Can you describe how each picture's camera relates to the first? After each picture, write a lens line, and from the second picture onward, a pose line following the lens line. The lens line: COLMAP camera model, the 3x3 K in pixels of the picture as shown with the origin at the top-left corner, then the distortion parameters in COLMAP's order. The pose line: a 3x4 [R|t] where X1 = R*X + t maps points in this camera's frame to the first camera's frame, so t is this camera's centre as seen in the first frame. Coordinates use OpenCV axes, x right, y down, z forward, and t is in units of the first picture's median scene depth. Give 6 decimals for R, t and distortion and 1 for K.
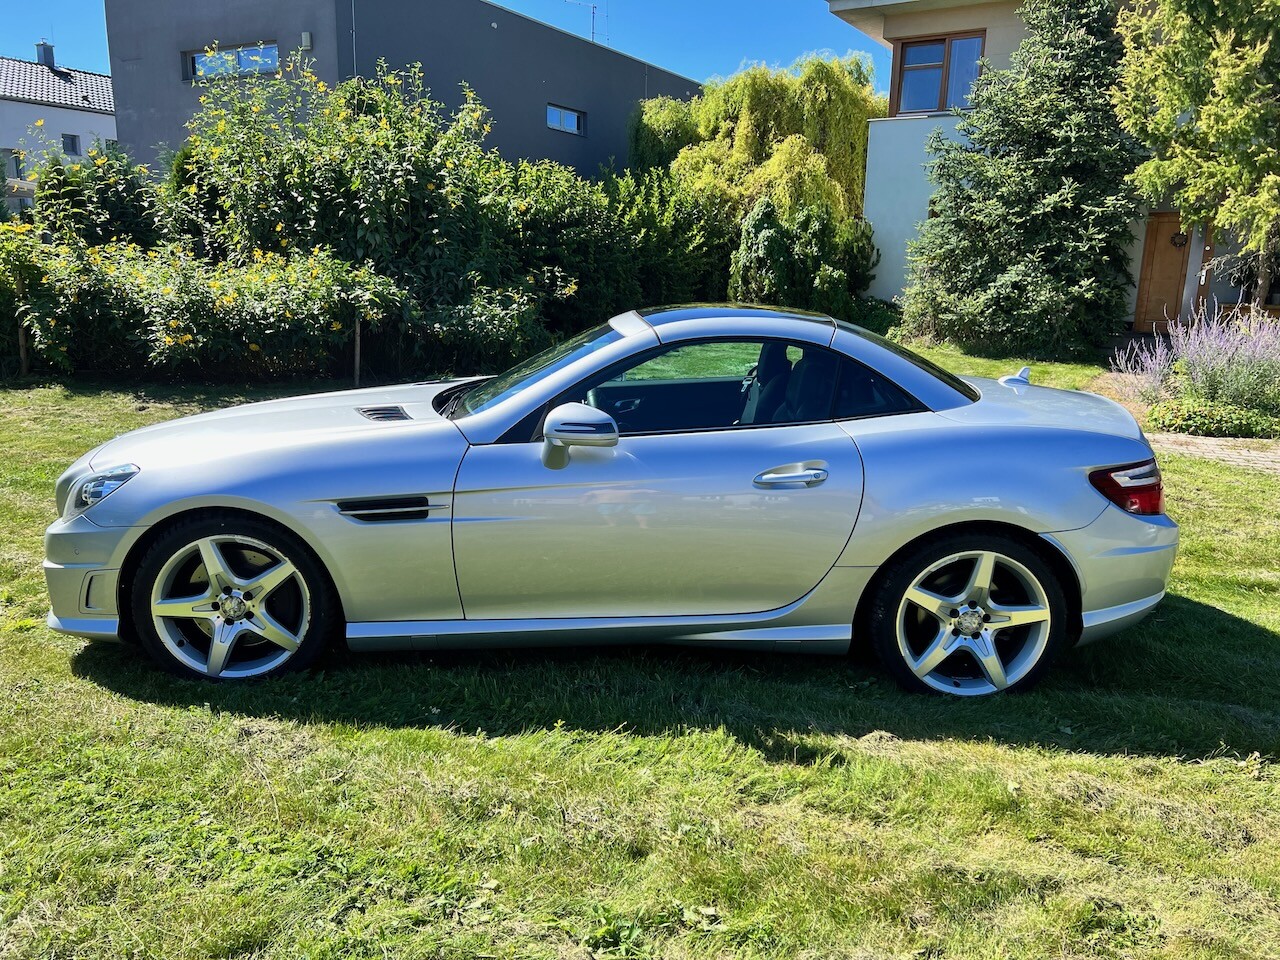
lens RADIAL K [[956.1, 0, 639.7], [0, 956.1, 466.7], [0, 0, 1]] dist [0.049911, -0.056508]
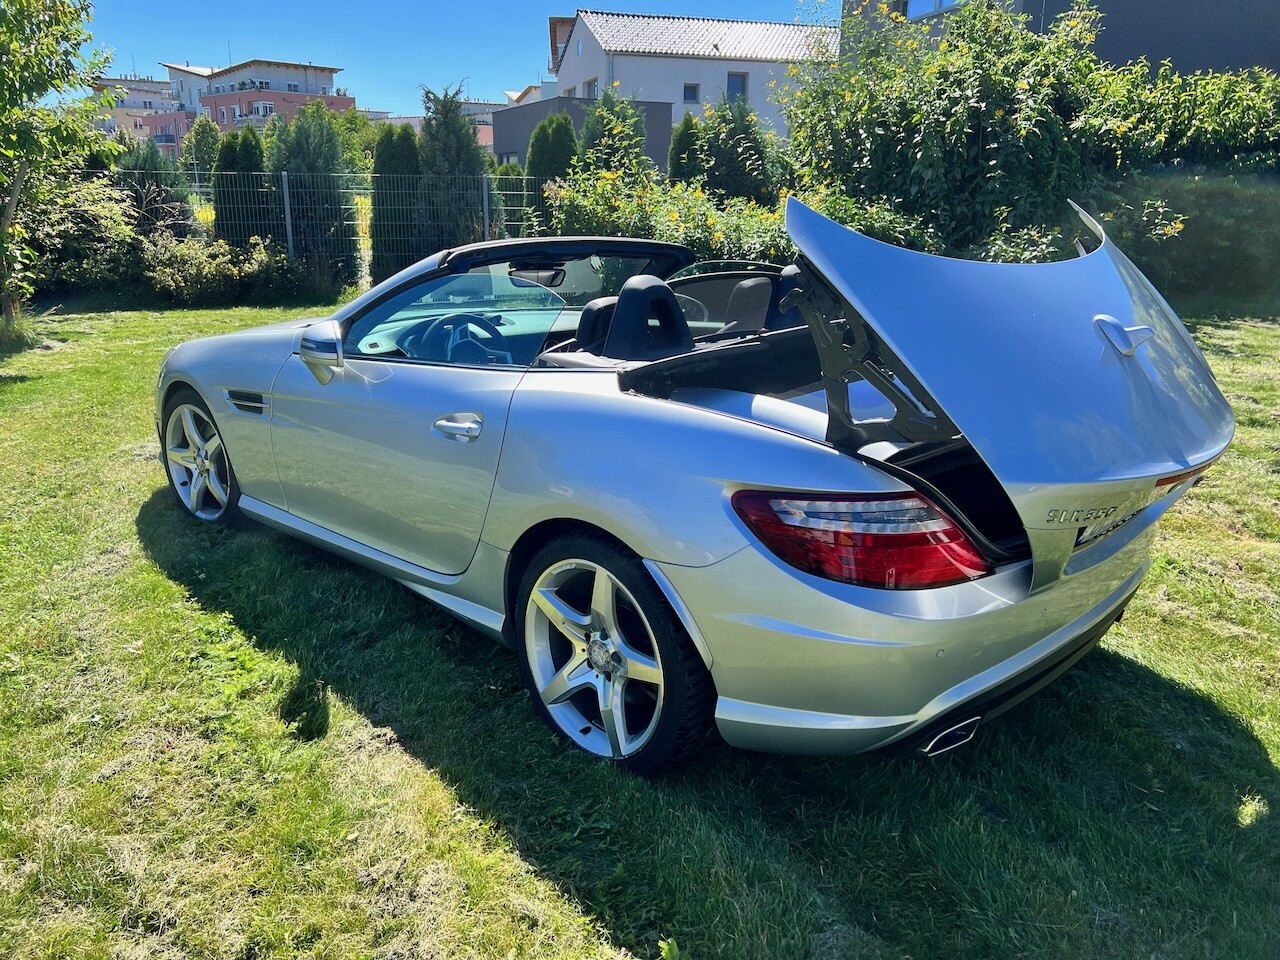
lens RADIAL K [[956.1, 0, 634.0], [0, 956.1, 454.9], [0, 0, 1]] dist [0.049911, -0.056508]
pose [[0.715500, 0.168705, -0.677937, 0.239874], [-0.138538, 0.985396, 0.099003, -0.020190], [0.684738, 0.023083, 0.728423, 0.132808]]
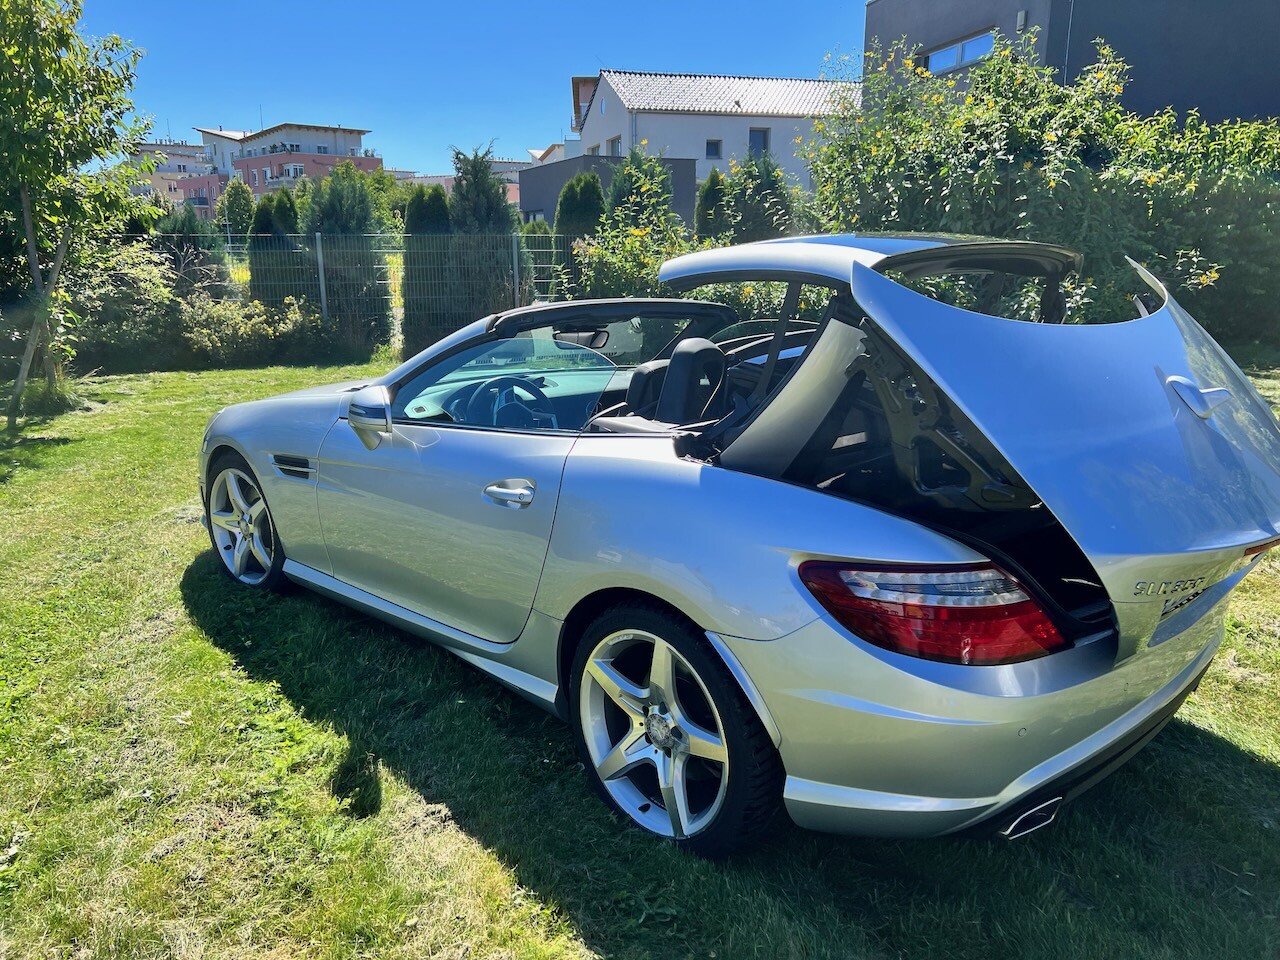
lens RADIAL K [[956.1, 0, 632.9], [0, 956.1, 471.0], [0, 0, 1]] dist [0.049911, -0.056508]
pose [[0.698949, 0.138663, -0.701601, 0.231338], [-0.130110, 0.989307, 0.065906, -0.022282], [0.703237, 0.045221, 0.709516, 0.130255]]
